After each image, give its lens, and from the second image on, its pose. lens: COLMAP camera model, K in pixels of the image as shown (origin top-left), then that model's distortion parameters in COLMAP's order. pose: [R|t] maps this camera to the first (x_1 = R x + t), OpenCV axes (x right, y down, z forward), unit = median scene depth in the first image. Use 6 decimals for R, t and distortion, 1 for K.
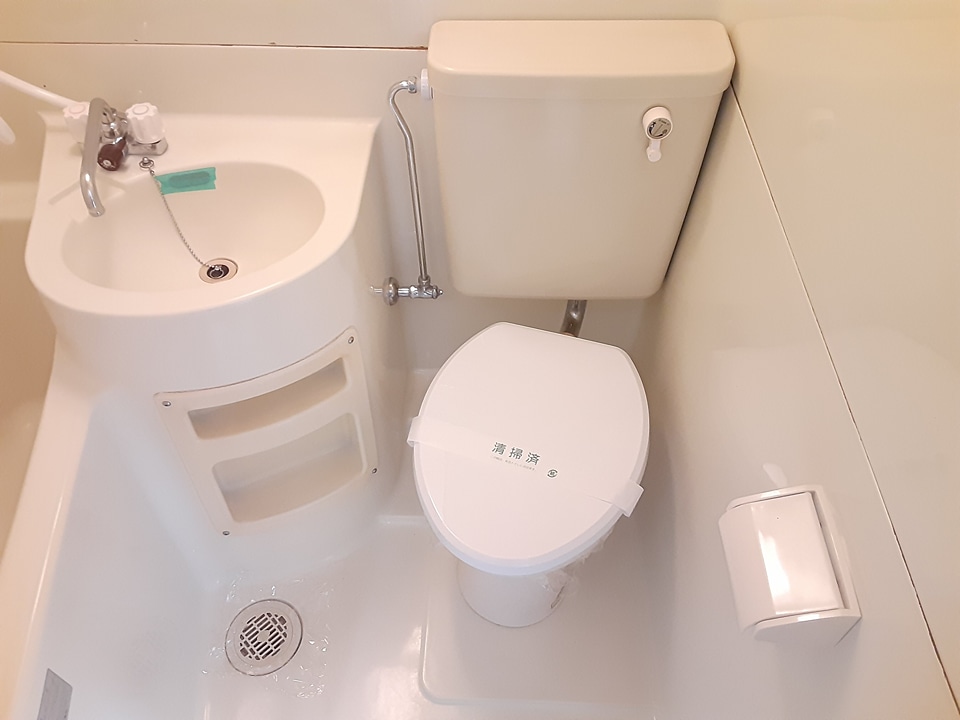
lens RADIAL K [[781.9, 0, 468.4], [0, 781.9, 356.4], [0, 0, 1]] dist [0.129454, -0.161840]
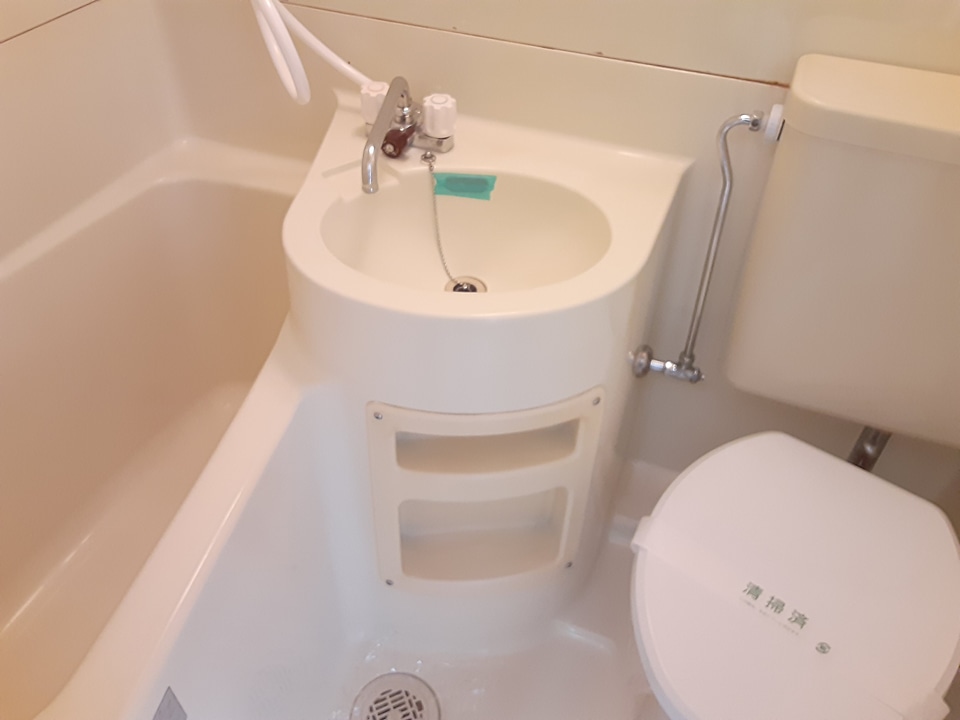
lens RADIAL K [[781.9, 0, 468.4], [0, 781.9, 356.4], [0, 0, 1]] dist [0.129454, -0.161840]
pose [[0.943280, 0.244538, -0.224552, -0.102735], [-0.267492, 0.960417, -0.077762, 0.033234], [0.196648, 0.133417, 0.971354, 0.166835]]
